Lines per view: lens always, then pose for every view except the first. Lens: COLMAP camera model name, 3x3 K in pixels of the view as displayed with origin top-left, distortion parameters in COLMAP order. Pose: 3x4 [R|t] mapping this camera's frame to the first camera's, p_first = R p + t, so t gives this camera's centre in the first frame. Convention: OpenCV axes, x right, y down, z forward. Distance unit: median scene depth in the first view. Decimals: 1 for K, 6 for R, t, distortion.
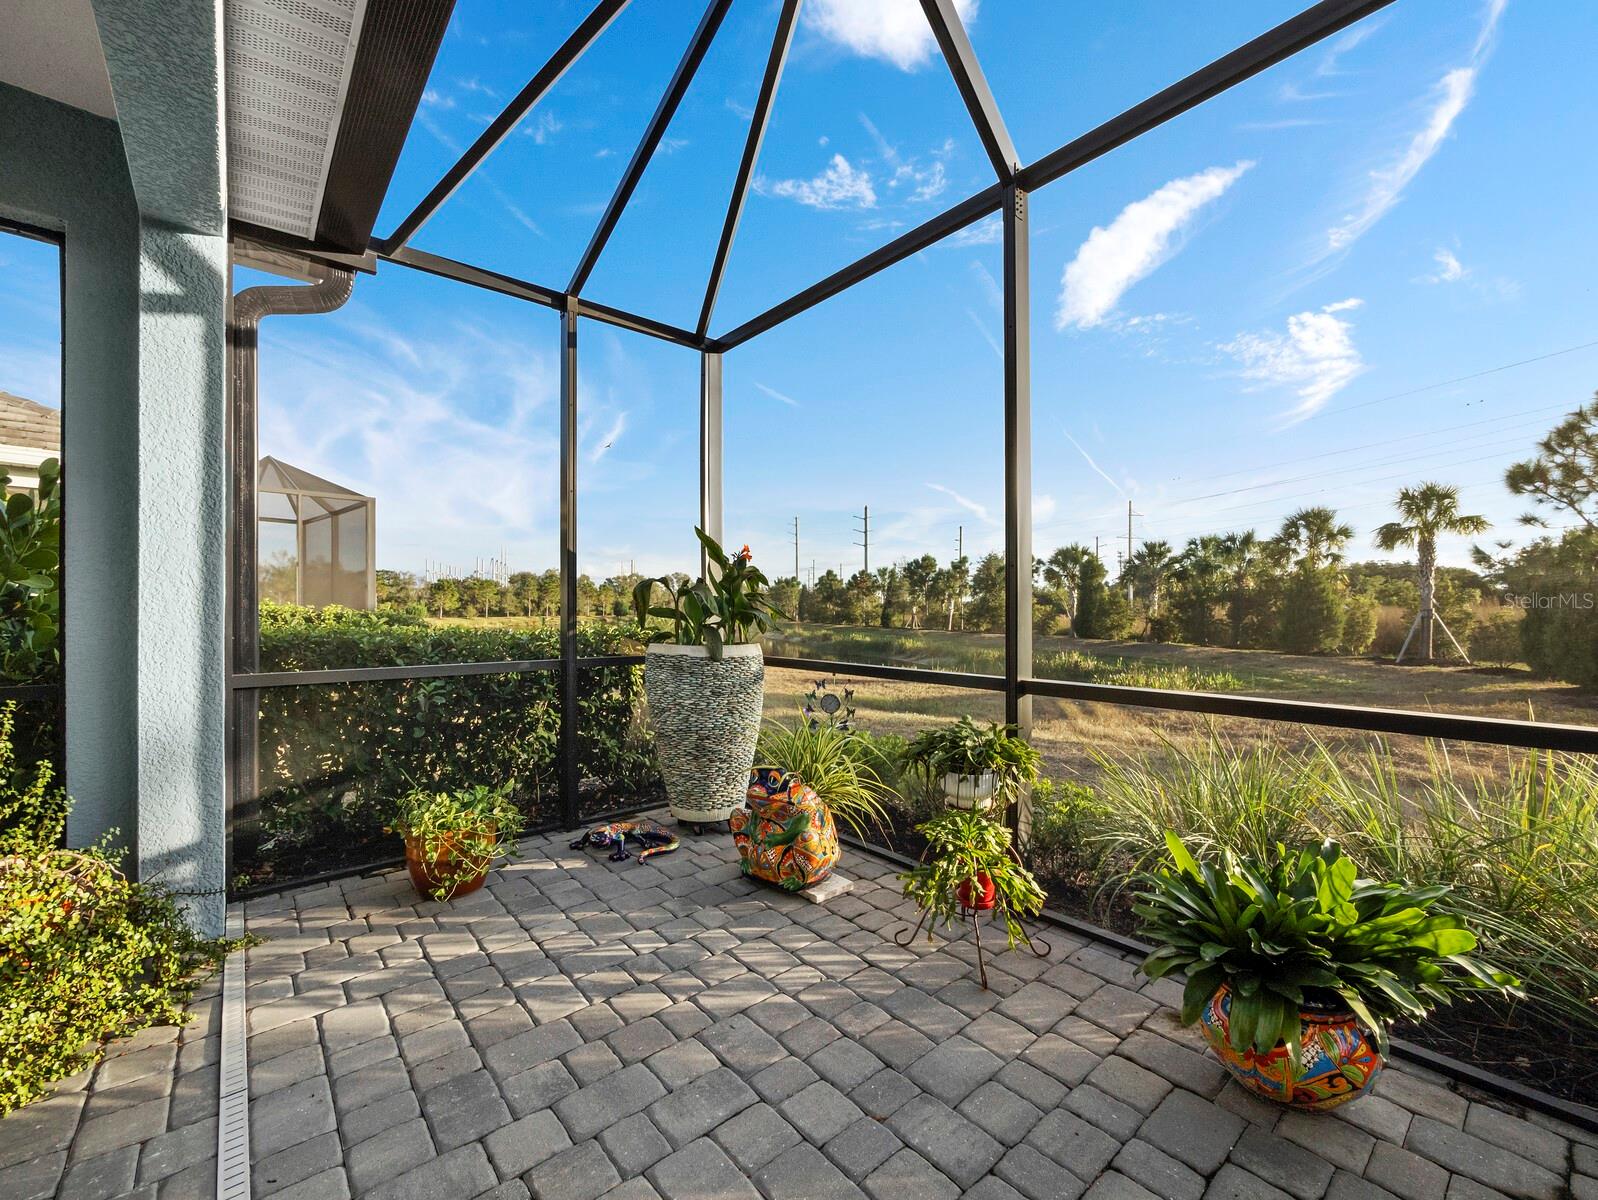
lens RADIAL K [[676.9, 0, 800.6], [0, 676.9, 605.2], [0, 0, 1]] dist [-0.005854, 0.000680]
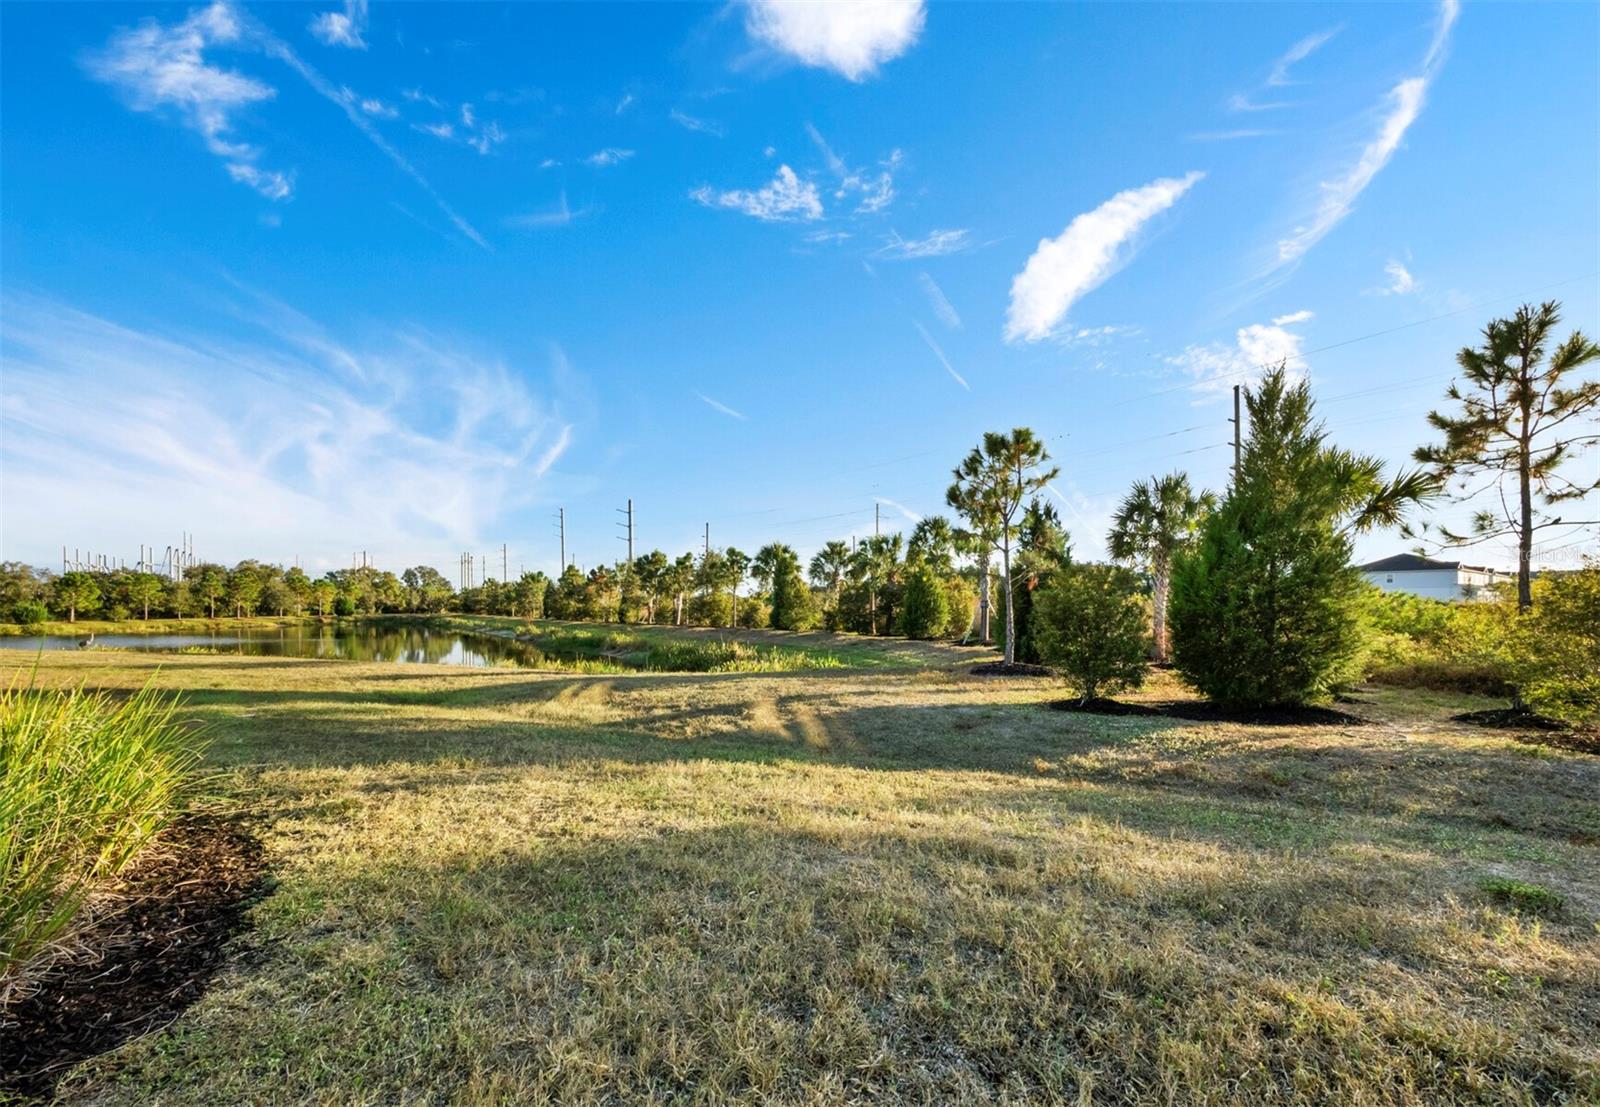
lens RADIAL K [[681.1, 0, 802.7], [0, 681.1, 615.8], [0, 0, 1]] dist [-0.003899, 0.000656]
pose [[0.952576, -0.014143, 0.303973, 0.130201], [0.007434, 0.999703, 0.023216, 0.001538], [-0.304211, -0.019855, 0.952398, -0.050584]]
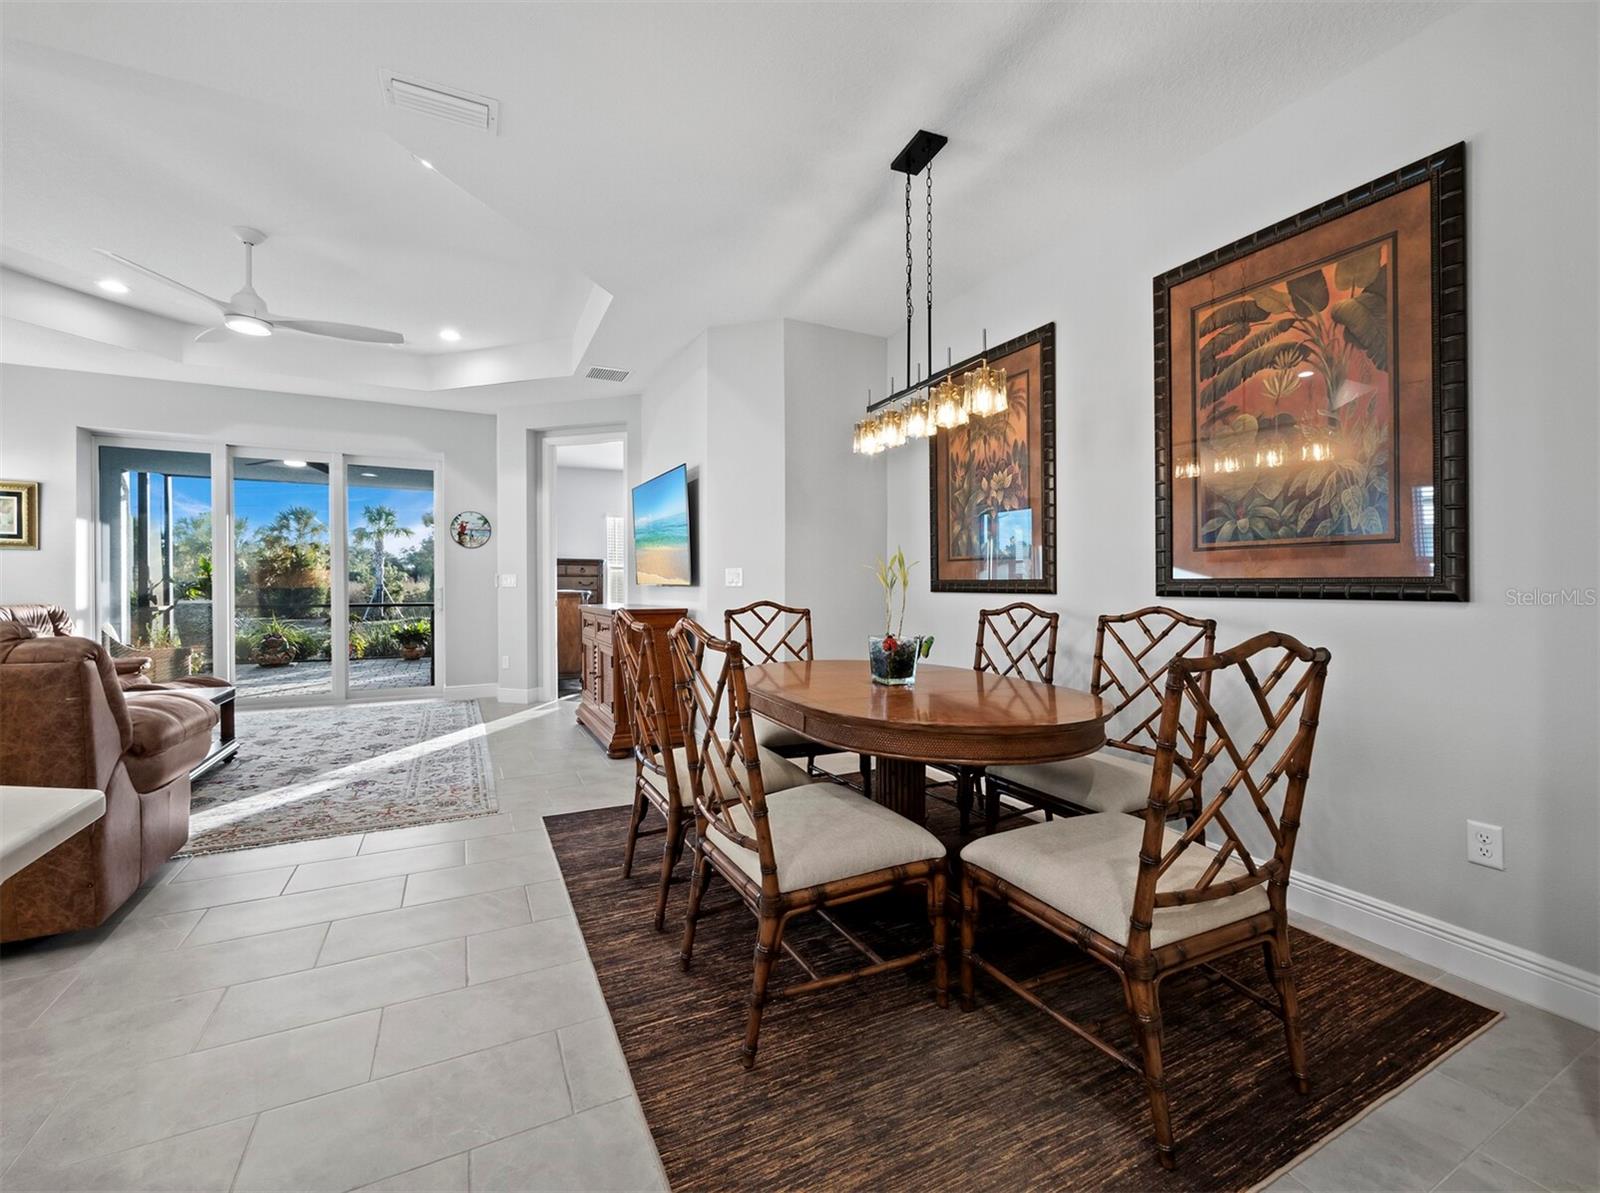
lens RADIAL K [[676.7, 0, 803.1], [0, 676.7, 592.0], [0, 0, 1]] dist [-0.001174, -0.000064]
pose [[0.237558, -0.011628, 0.971304, -0.205715], [-0.006685, 0.999885, 0.013605, -0.002627], [-0.971350, -0.009726, 0.237453, -0.185701]]
